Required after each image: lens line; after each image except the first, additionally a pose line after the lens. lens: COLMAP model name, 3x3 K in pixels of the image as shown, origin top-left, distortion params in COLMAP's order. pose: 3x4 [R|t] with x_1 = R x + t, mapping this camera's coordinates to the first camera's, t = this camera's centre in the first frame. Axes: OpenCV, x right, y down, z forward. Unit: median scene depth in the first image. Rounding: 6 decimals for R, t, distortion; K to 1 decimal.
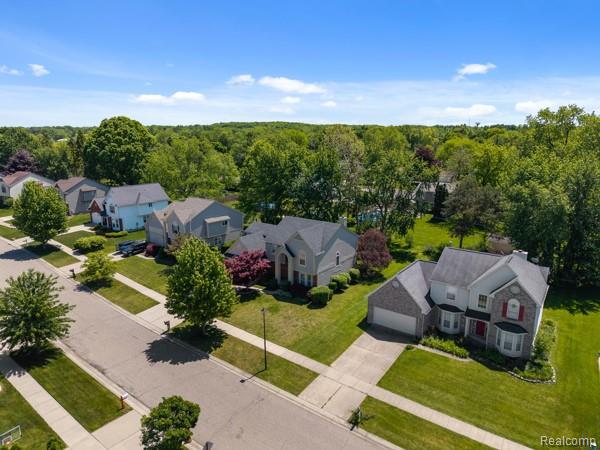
lens RADIAL K [[404.4, 0, 301.7], [0, 404.4, 224.1], [0, 0, 1]] dist [0.005522, -0.004783]
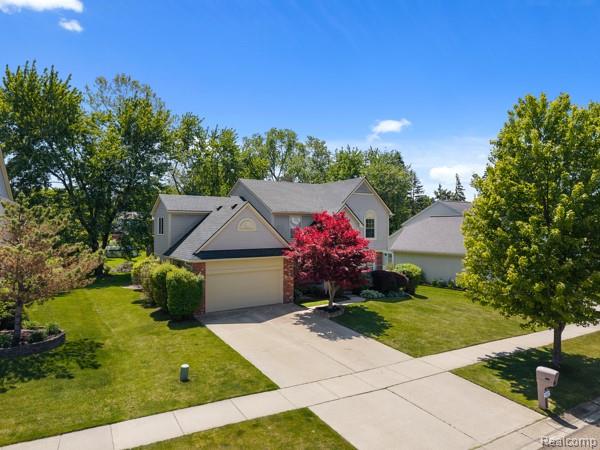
lens RADIAL K [[404.4, 0, 301.7], [0, 404.4, 224.1], [0, 0, 1]] dist [0.005522, -0.004783]
pose [[0.348953, 0.005159, 0.937126, -0.574187], [0.208429, 0.974511, -0.082976, 0.112128], [-0.913668, 0.224279, 0.338983, 0.909564]]
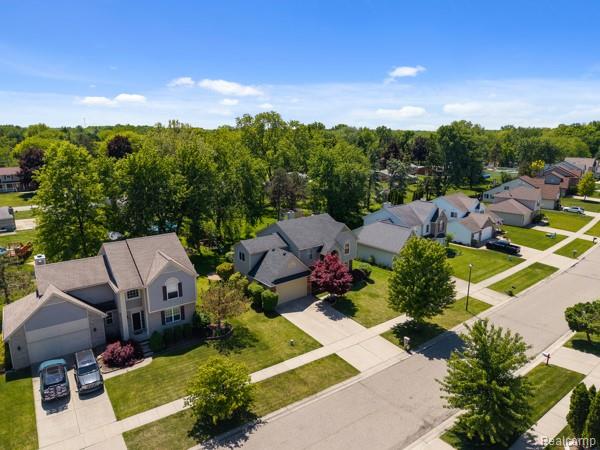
lens RADIAL K [[404.4, 0, 301.7], [0, 404.4, 224.1], [0, 0, 1]] dist [0.005522, -0.004783]
pose [[0.250052, -0.220291, 0.942839, -1.046459], [0.214174, 0.962236, 0.168022, -0.185435], [-0.944248, 0.159917, 0.287790, 0.807159]]
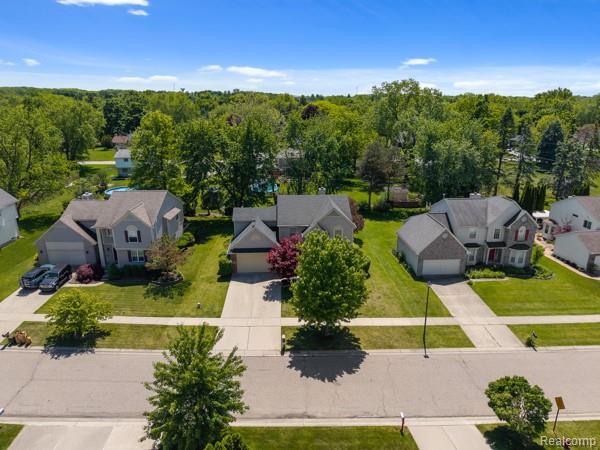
lens RADIAL K [[404.4, 0, 301.7], [0, 404.4, 224.1], [0, 0, 1]] dist [0.005522, -0.004783]
pose [[0.771880, -0.188973, 0.607034, -0.669121], [0.140384, 0.981897, 0.127164, -0.077061], [-0.620076, -0.012937, 0.784435, 0.290087]]
